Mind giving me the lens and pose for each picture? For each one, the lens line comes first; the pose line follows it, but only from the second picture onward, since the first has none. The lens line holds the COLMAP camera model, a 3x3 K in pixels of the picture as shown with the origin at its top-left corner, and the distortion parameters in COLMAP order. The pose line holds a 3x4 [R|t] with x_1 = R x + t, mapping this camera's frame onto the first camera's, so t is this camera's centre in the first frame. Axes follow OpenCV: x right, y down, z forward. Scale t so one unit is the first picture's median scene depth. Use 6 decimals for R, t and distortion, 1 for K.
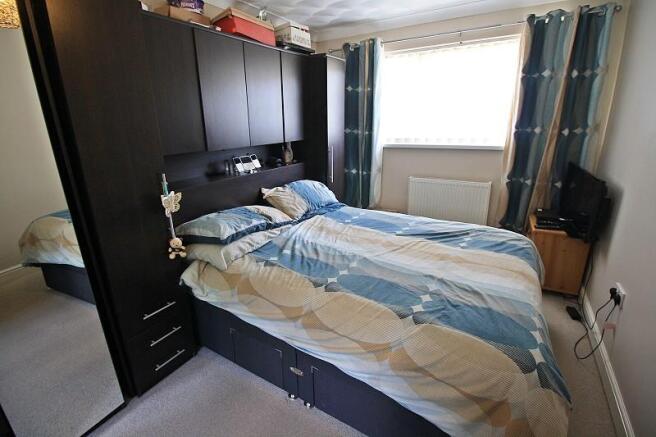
lens RADIAL K [[305.6, 0, 334.0], [0, 305.6, 208.3], [0, 0, 1]] dist [-0.000440, -0.000472]
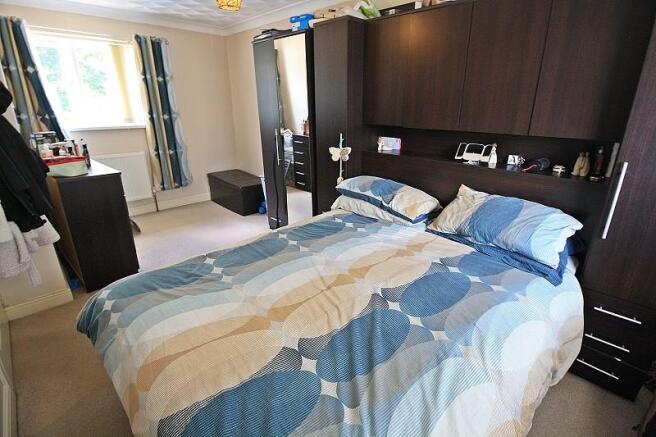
lens RADIAL K [[305.6, 0, 334.0], [0, 305.6, 208.3], [0, 0, 1]] dist [-0.000440, -0.000472]
pose [[-0.253315, 0.332991, -0.908267, 0.769584], [-0.276996, 0.874611, 0.397906, -0.301303], [0.926879, 0.352382, -0.129315, 1.014416]]
